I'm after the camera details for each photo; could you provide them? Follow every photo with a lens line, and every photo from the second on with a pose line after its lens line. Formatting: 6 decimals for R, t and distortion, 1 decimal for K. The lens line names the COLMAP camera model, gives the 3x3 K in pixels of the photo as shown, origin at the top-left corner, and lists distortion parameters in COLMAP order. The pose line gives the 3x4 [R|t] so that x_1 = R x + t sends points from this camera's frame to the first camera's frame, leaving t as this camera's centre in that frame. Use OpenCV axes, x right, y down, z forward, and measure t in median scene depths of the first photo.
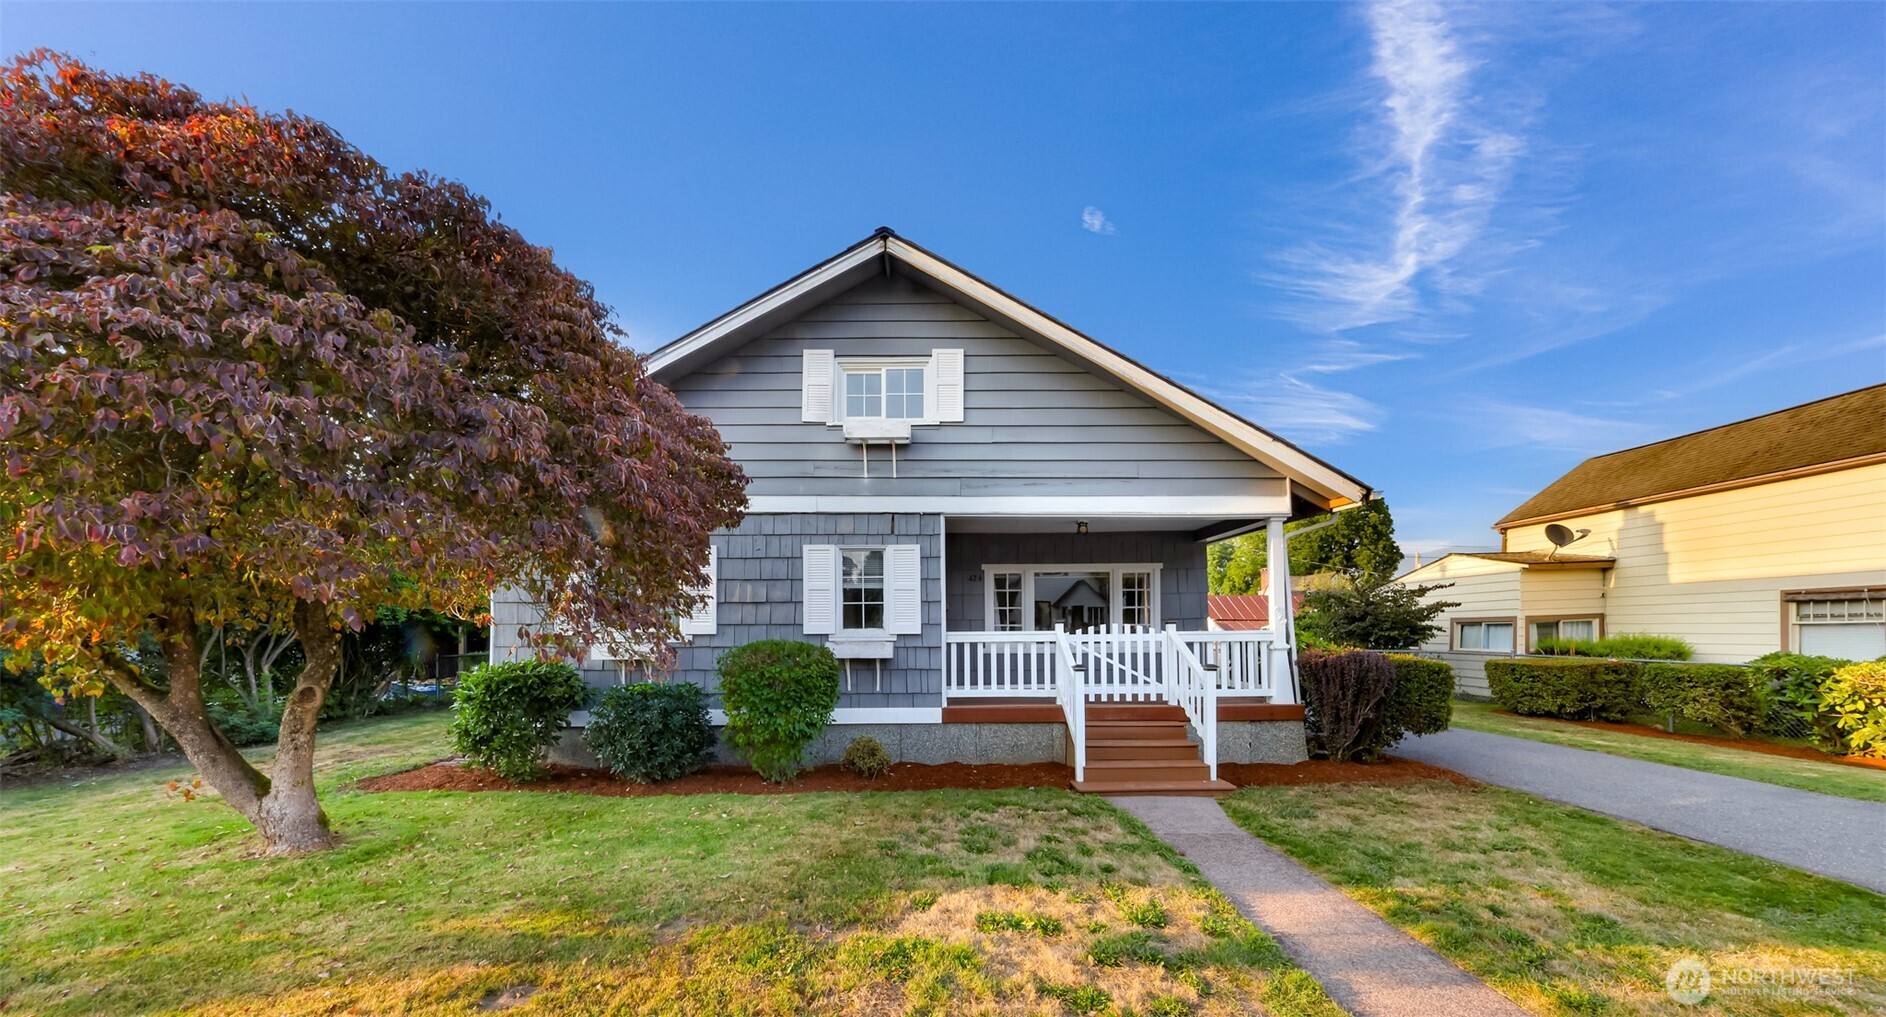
lens RADIAL K [[653.4, 0, 933.9], [0, 653.4, 628.7], [0, 0, 1]] dist [0.005427, -0.000081]
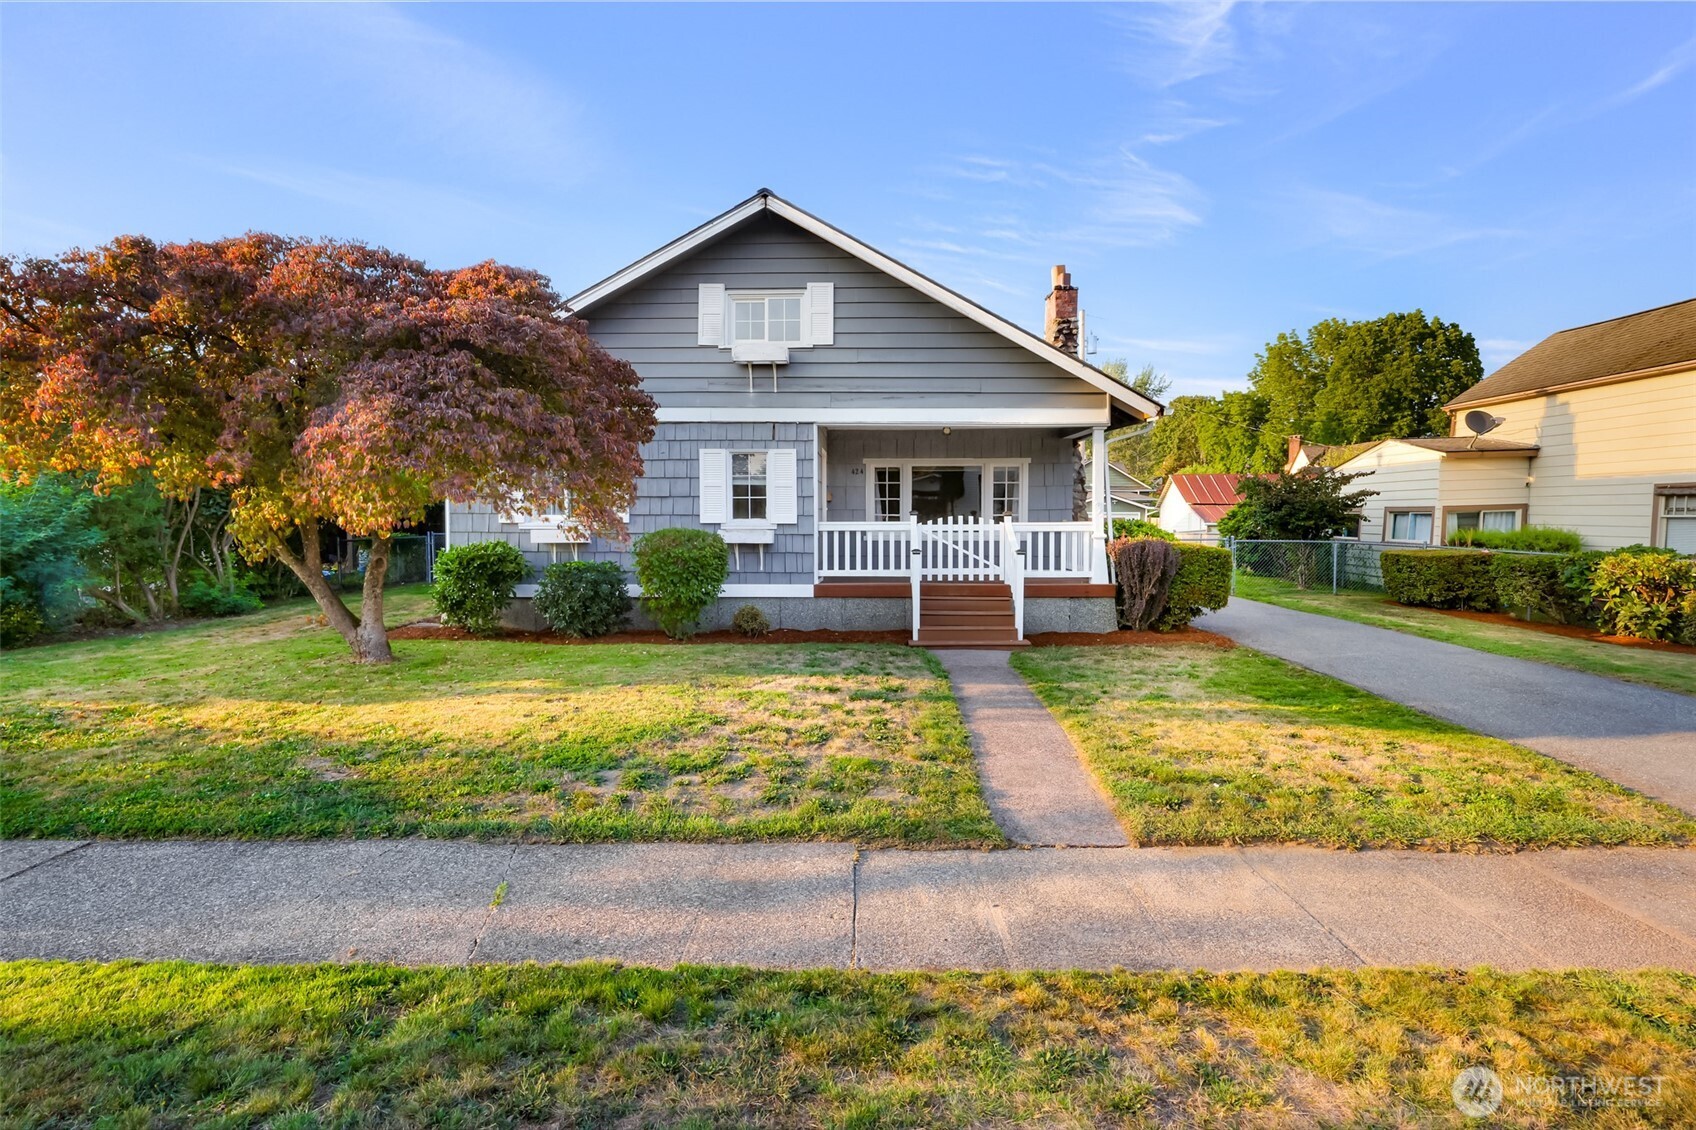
lens RADIAL K [[897.3, 0, 851.1], [0, 897.3, 565.3], [0, 0, 1]] dist [0.000099, -0.000312]
pose [[0.999422, 0.007650, -0.033109, 0.134796], [-0.005544, 0.997983, 0.063236, -0.020218], [0.033526, -0.063016, 0.997449, -0.649976]]
